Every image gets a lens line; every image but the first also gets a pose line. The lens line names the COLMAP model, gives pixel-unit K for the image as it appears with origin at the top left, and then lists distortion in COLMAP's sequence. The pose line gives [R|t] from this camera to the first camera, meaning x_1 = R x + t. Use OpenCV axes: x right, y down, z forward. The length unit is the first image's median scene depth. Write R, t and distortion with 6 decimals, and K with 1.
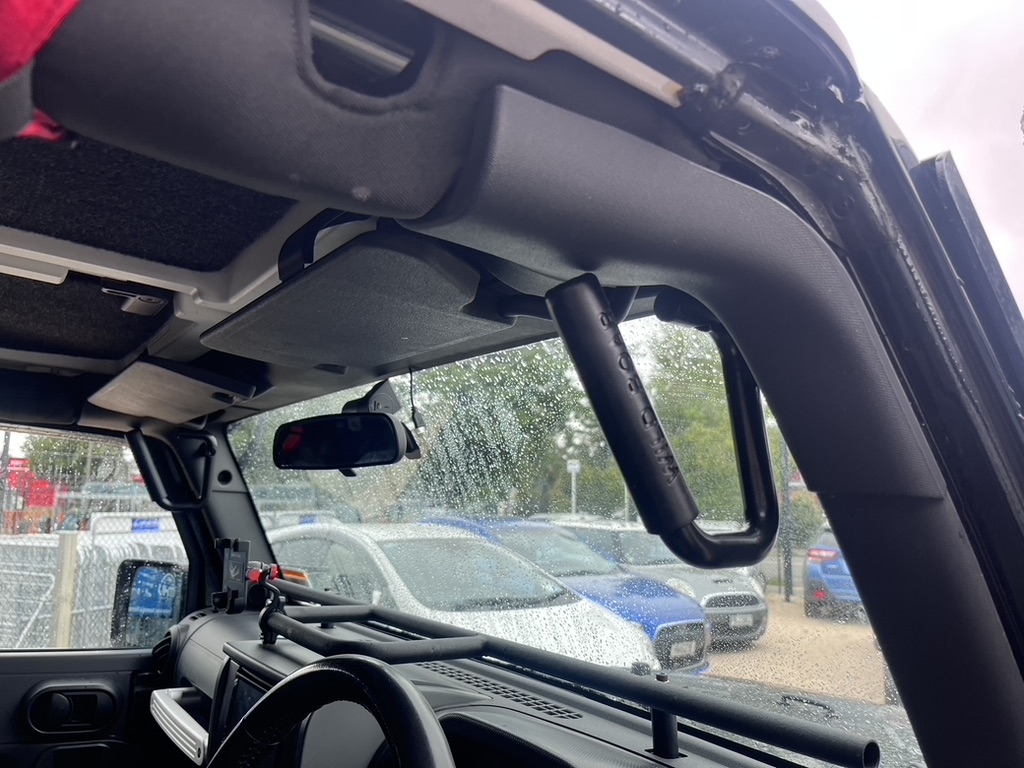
lens RADIAL K [[785.1, 0, 514.3], [0, 785.1, 383.8], [0, 0, 1]] dist [0.063045, -0.095111]
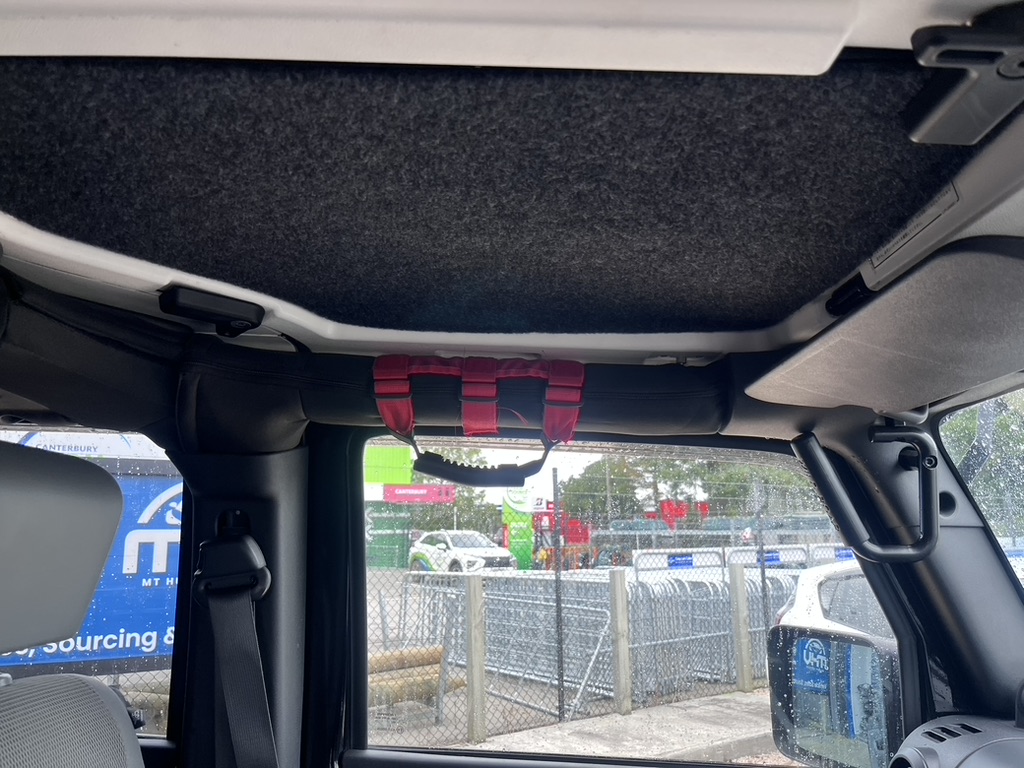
lens RADIAL K [[785.1, 0, 514.3], [0, 785.1, 383.8], [0, 0, 1]] dist [0.063045, -0.095111]
pose [[0.819855, -0.137005, -0.555938, -0.333135], [0.115167, 0.990565, -0.074274, 0.040783], [0.560869, -0.003132, 0.827898, 0.363199]]
